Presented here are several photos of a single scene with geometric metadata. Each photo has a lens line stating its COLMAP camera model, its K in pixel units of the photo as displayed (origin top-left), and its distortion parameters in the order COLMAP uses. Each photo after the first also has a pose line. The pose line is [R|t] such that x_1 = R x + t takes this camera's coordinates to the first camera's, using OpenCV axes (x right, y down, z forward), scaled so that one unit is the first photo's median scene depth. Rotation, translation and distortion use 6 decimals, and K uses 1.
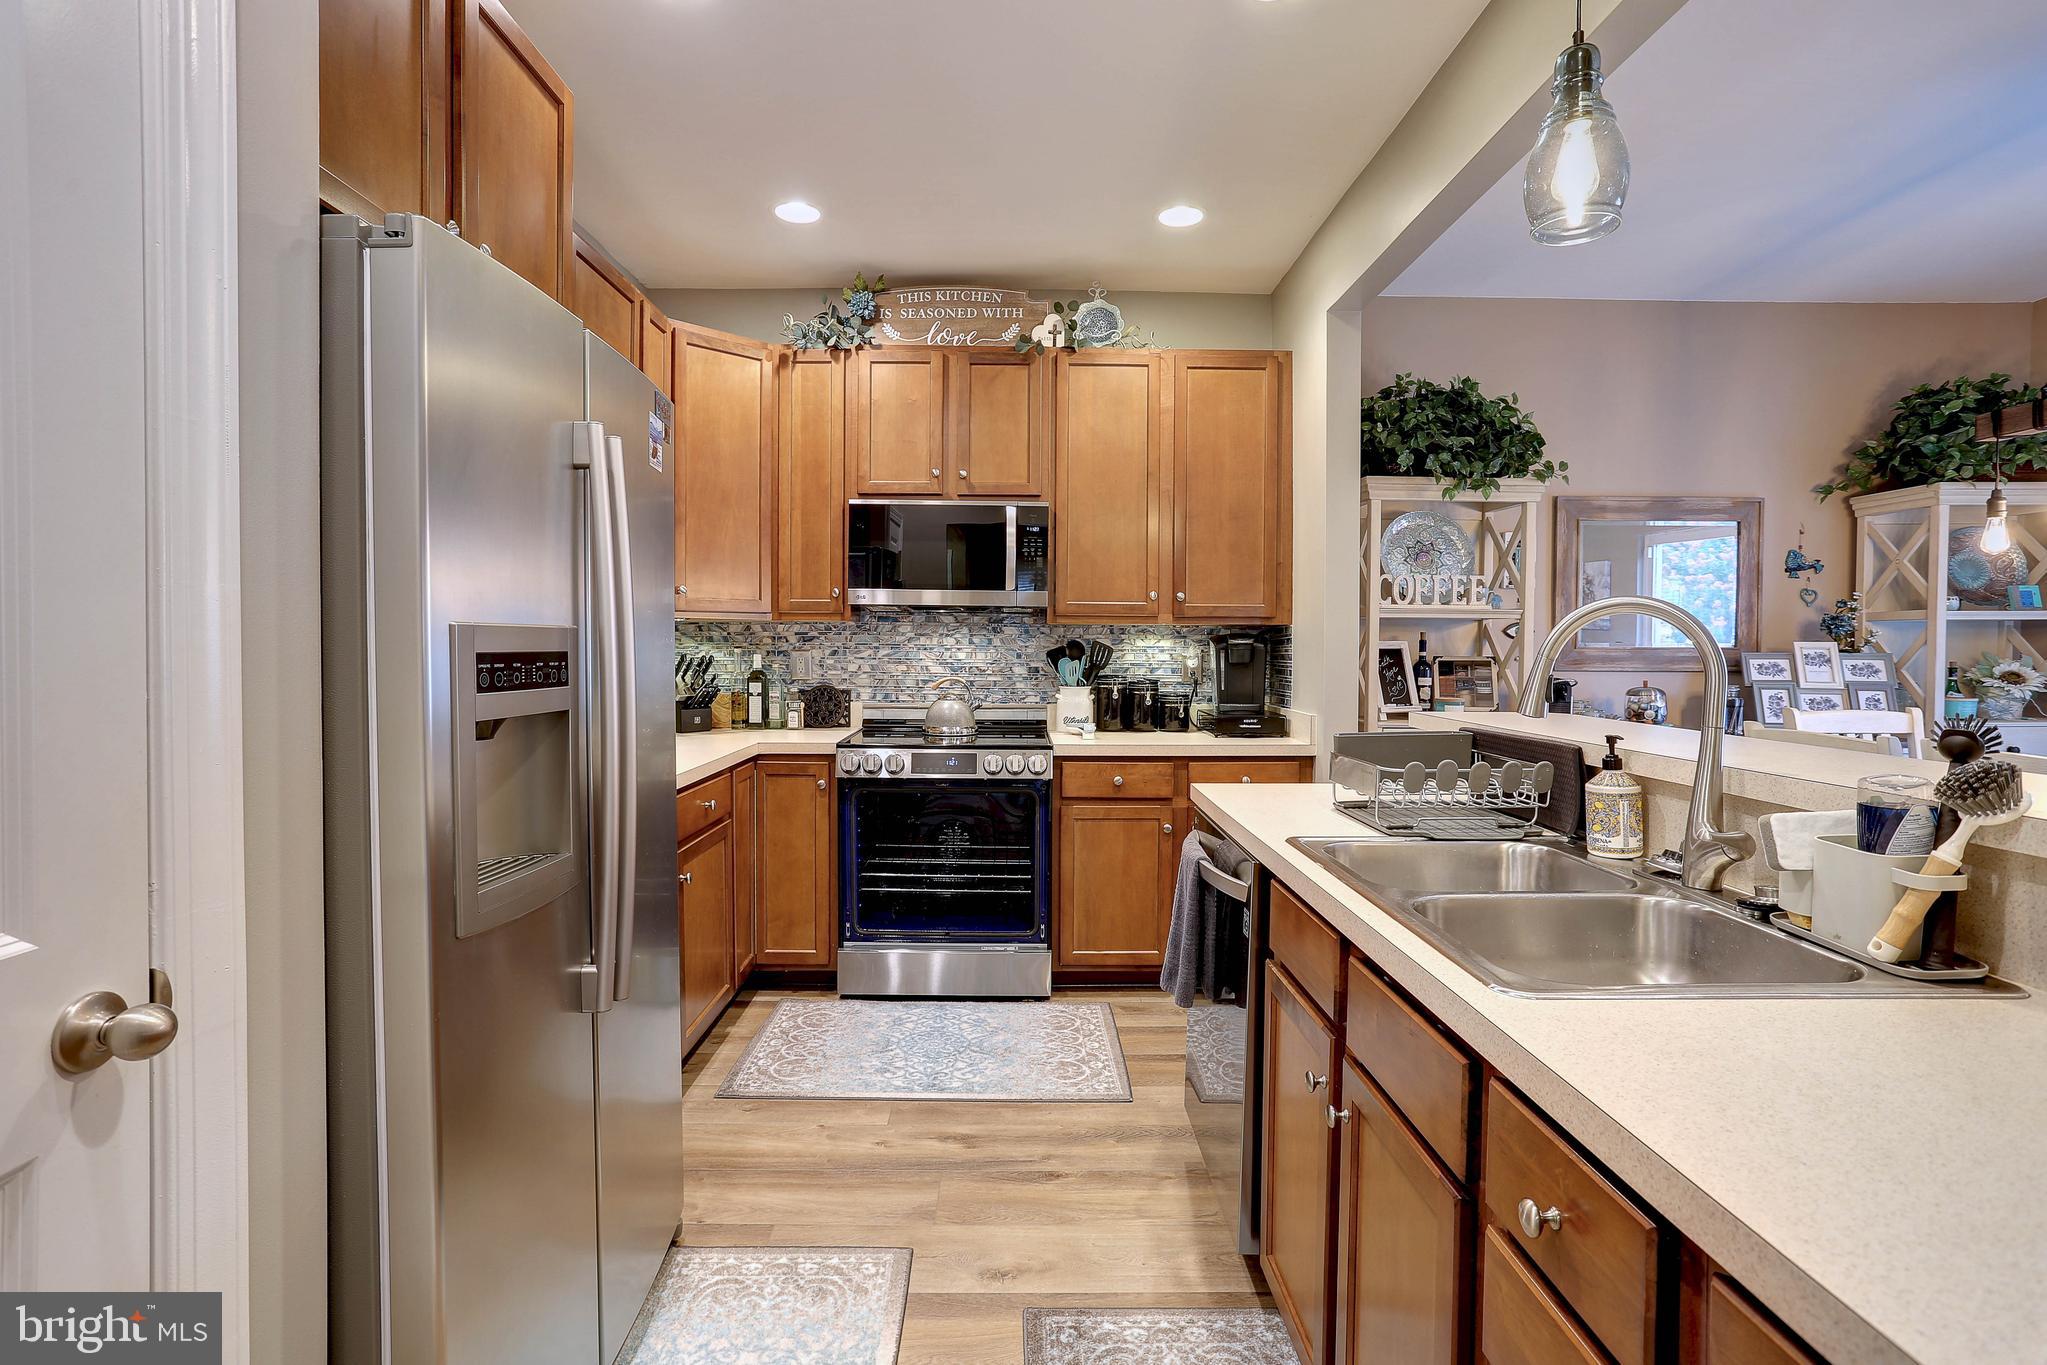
lens RADIAL K [[1002.2, 0, 1025.2], [0, 1002.2, 663.4], [0, 0, 1]] dist [-0.085438, 0.044378]
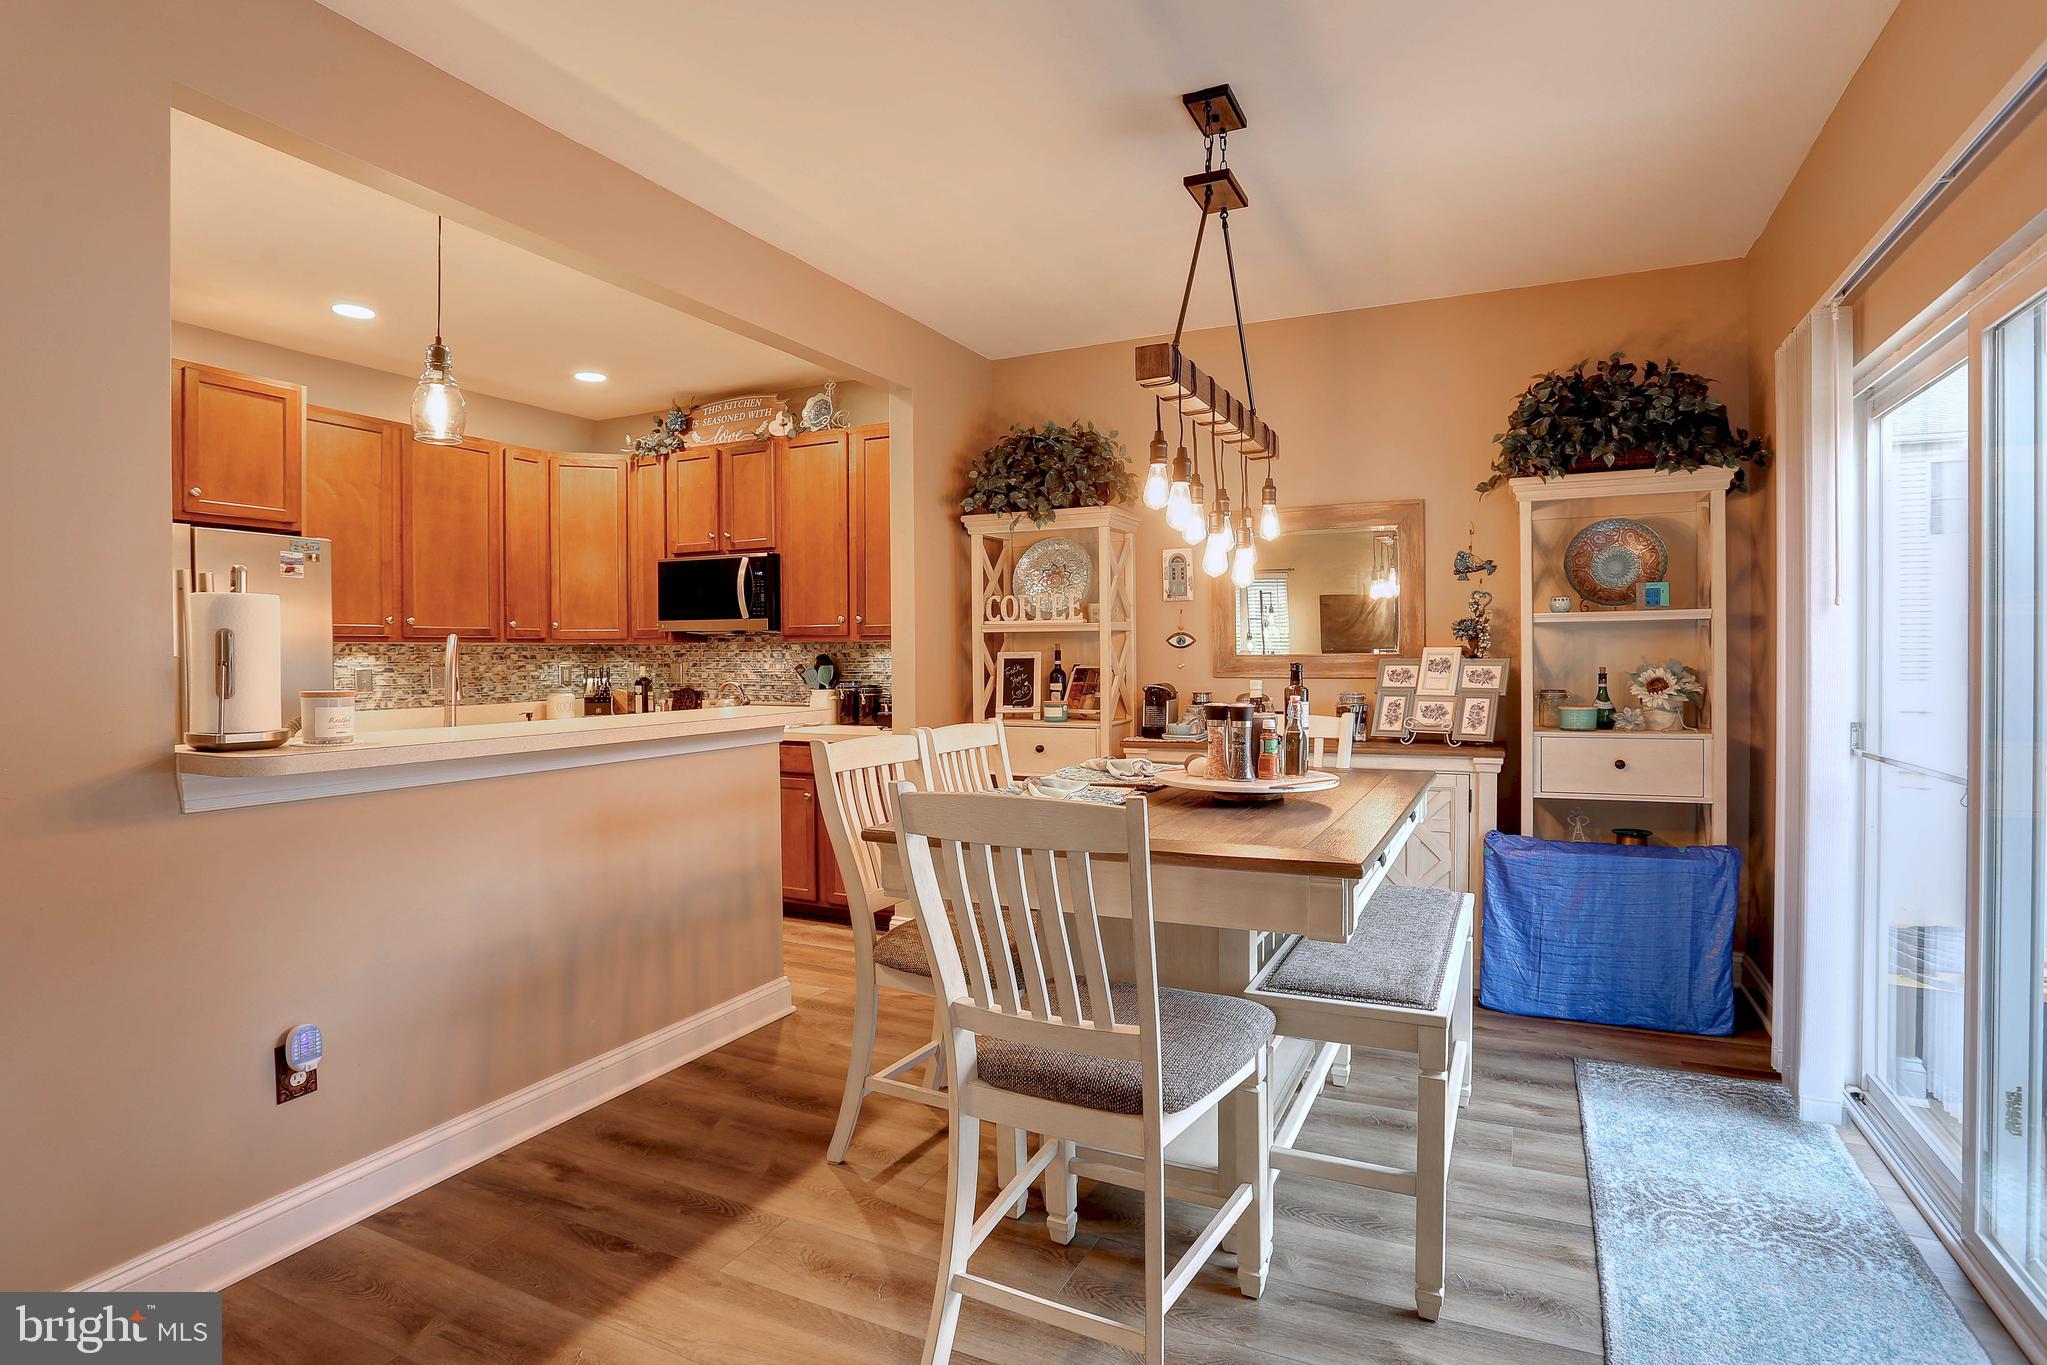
lens RADIAL K [[1002.2, 0, 1025.2], [0, 1002.2, 663.4], [0, 0, 1]] dist [-0.085438, 0.044378]
pose [[0.905347, -0.006336, -0.424625, 0.876752], [0.001176, 0.999922, -0.012412, 0.005687], [0.424671, 0.010738, 0.905284, -0.071287]]
